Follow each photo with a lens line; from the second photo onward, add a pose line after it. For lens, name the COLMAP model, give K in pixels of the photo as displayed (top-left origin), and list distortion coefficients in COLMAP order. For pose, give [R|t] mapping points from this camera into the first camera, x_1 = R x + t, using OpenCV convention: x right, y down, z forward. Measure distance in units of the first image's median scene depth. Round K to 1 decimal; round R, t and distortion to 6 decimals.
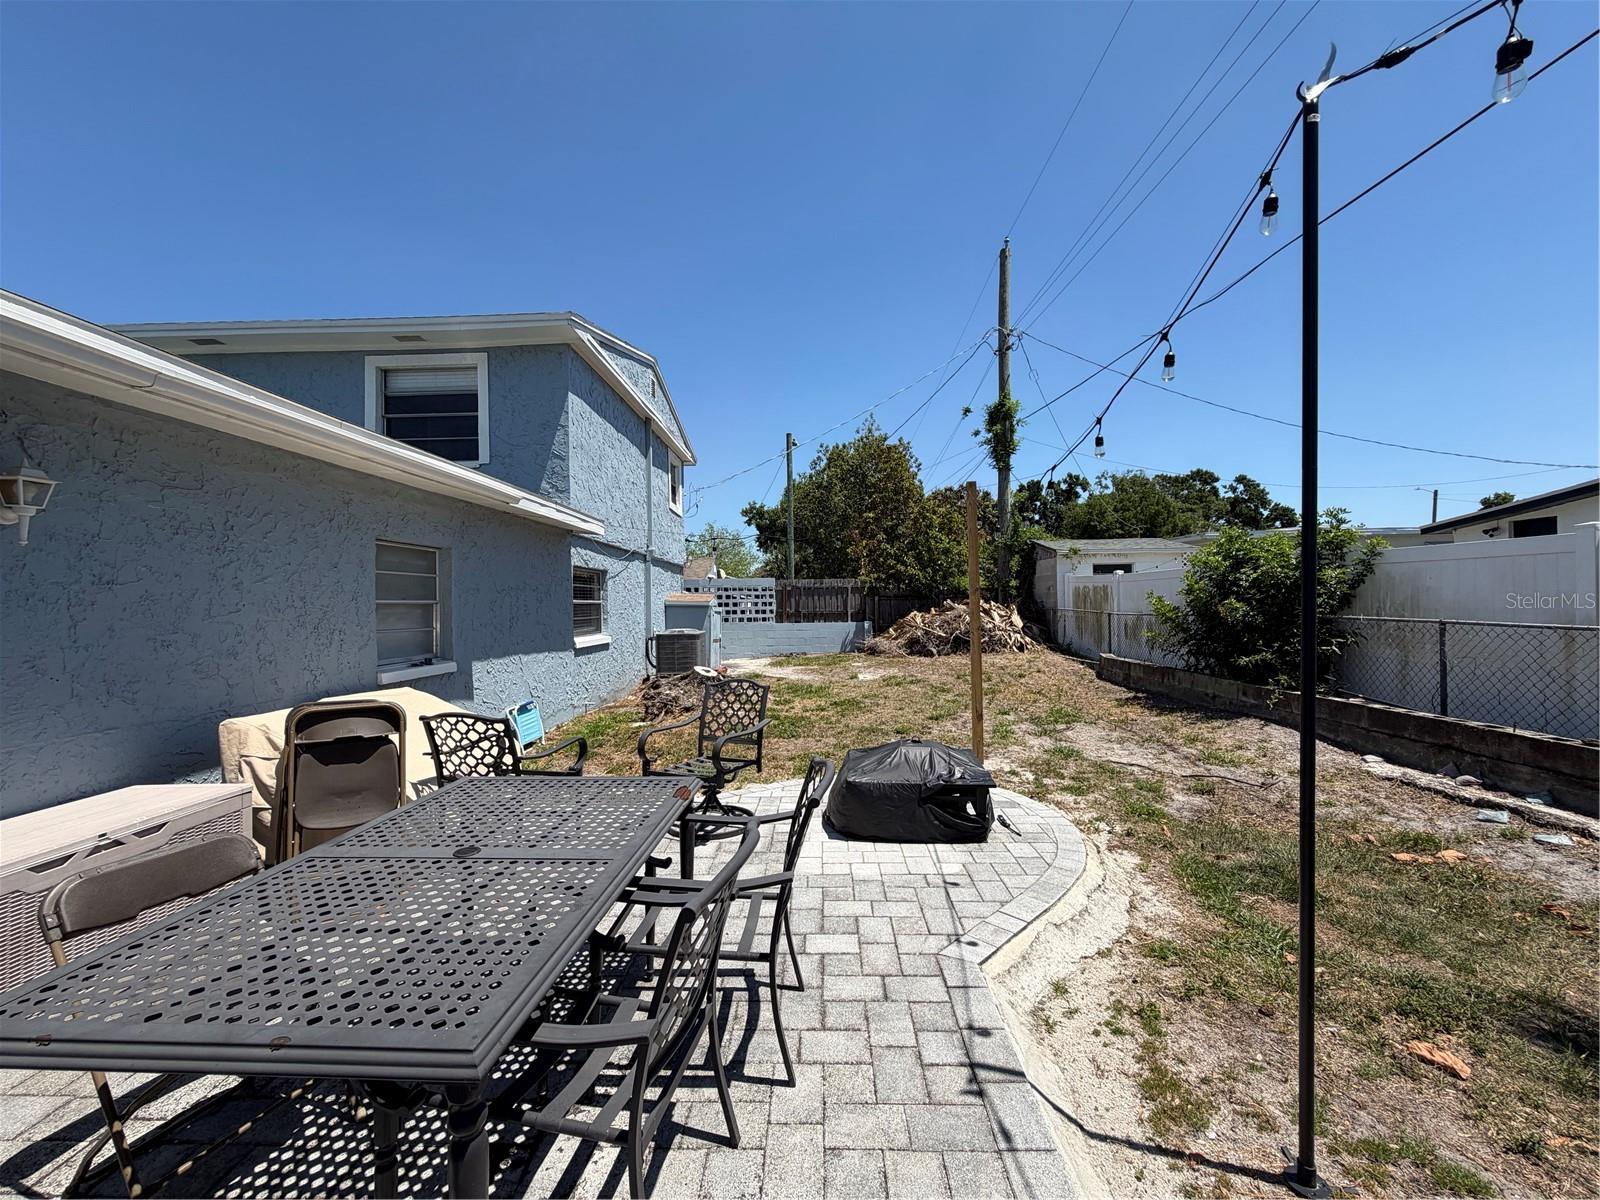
lens RADIAL K [[645.6, 0, 797.5], [0, 645.6, 608.6], [0, 0, 1]] dist [-0.000110, -0.000075]
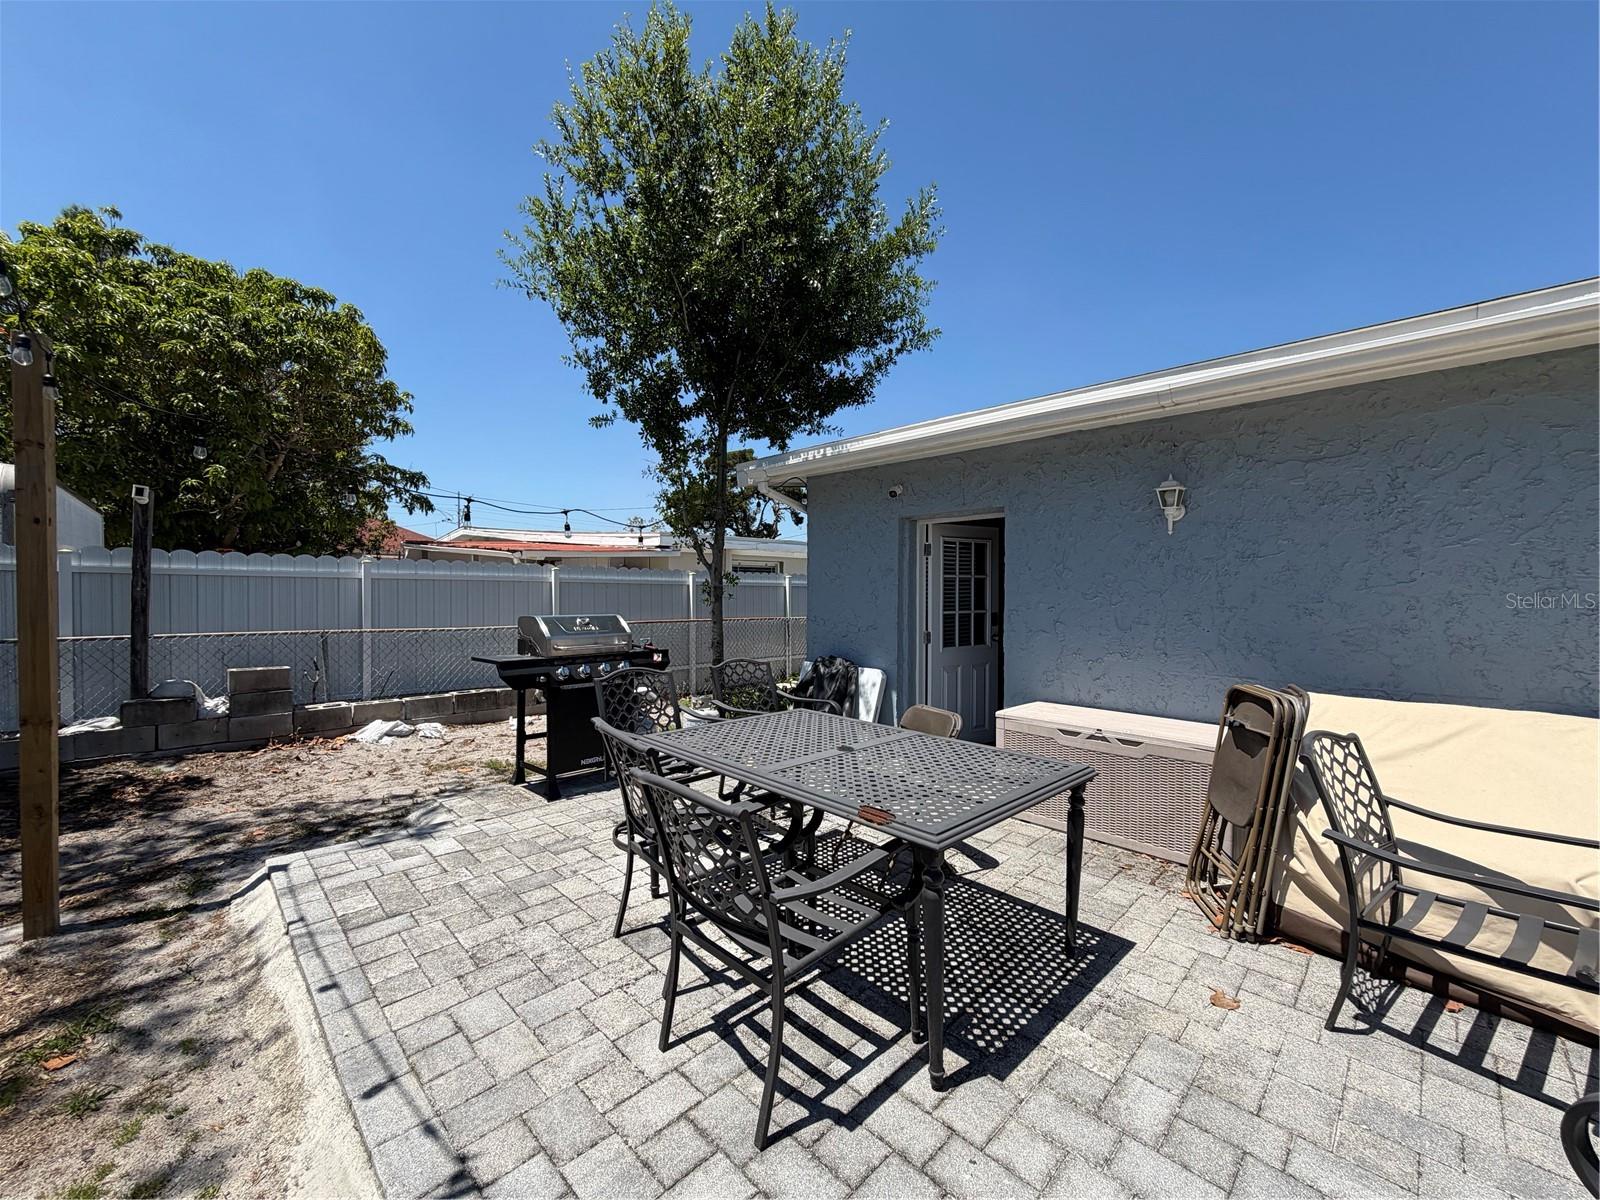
lens RADIAL K [[638.4, 0, 803.3], [0, 638.4, 598.8], [0, 0, 1]] dist [0.000075, -0.000161]
pose [[-0.685727, 0.023553, -0.727478, 0.306310], [-0.001368, 0.999433, 0.033647, 0.000288], [0.727858, 0.024068, -0.685306, 1.014446]]
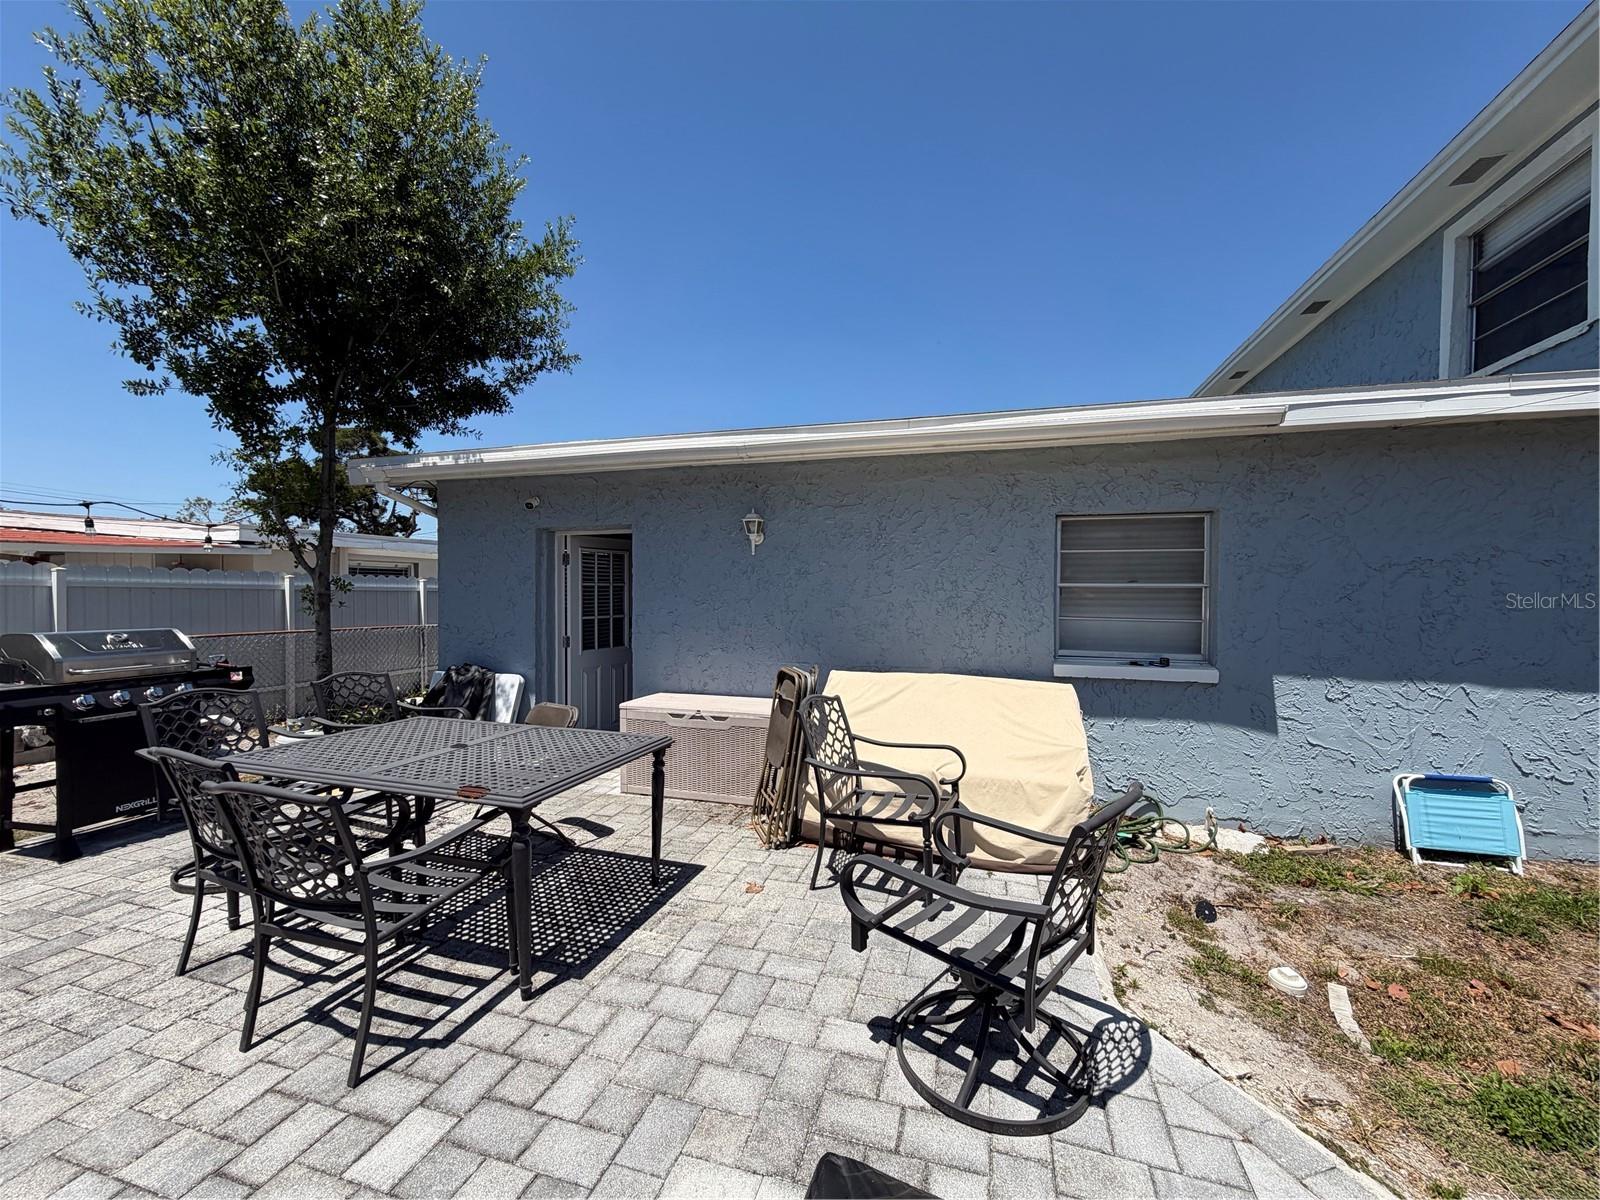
lens RADIAL K [[638.4, 0, 803.3], [0, 638.4, 598.8], [0, 0, 1]] dist [0.000075, -0.000161]
pose [[-0.250982, 0.023116, -0.967716, 0.414379], [-0.010668, 0.999588, 0.026644, -0.015266], [0.967933, 0.017010, -0.250632, 1.176447]]
